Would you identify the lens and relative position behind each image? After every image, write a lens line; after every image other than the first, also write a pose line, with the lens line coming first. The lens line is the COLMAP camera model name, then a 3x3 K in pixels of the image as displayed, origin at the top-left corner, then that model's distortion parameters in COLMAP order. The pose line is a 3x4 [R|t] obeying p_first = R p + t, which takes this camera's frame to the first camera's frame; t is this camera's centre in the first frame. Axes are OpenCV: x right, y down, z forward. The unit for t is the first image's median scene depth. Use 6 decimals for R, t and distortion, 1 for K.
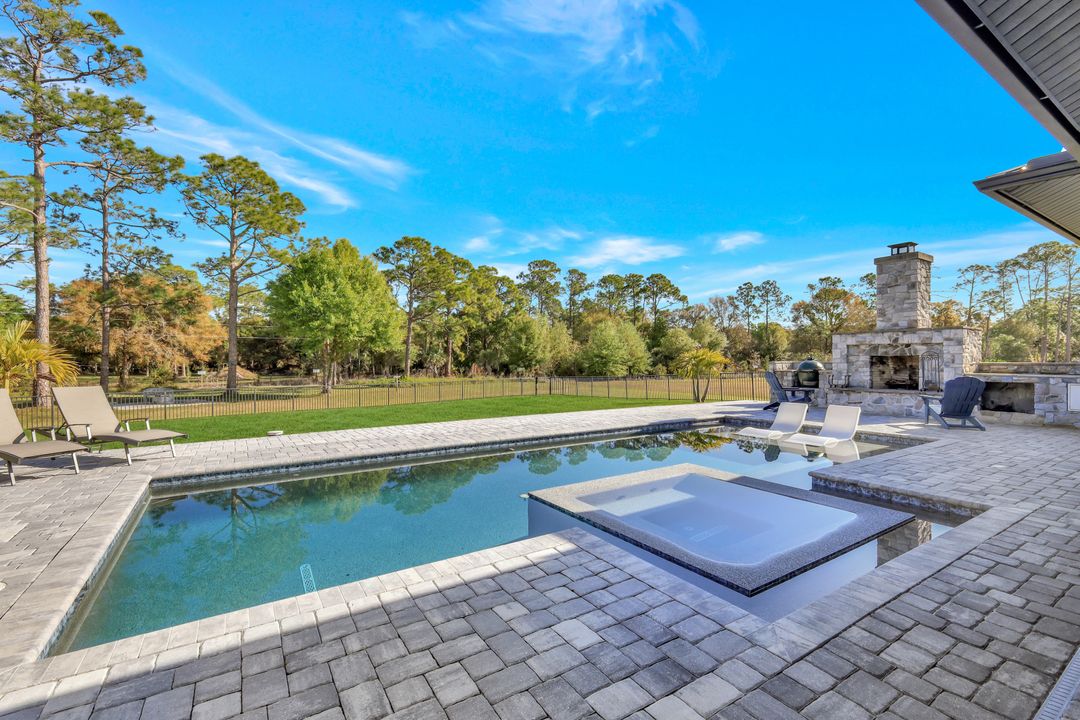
lens RADIAL K [[474.6, 0, 540.7], [0, 474.6, 375.6], [0, 0, 1]] dist [0.003542, 0.000554]
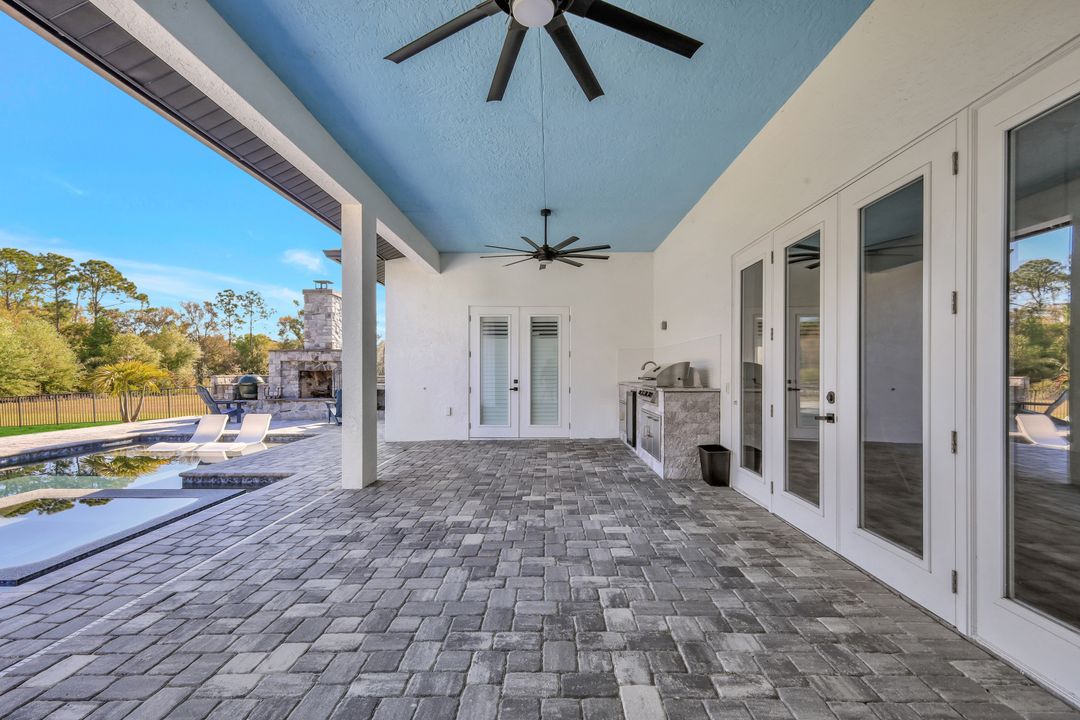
lens RADIAL K [[474.6, 0, 540.7], [0, 474.6, 375.6], [0, 0, 1]] dist [0.003542, 0.000554]
pose [[0.557946, -0.003748, 0.829869, 0.039897], [0.026493, 0.999561, -0.013298, 0.002388], [-0.829454, 0.029405, 0.557800, -0.143762]]
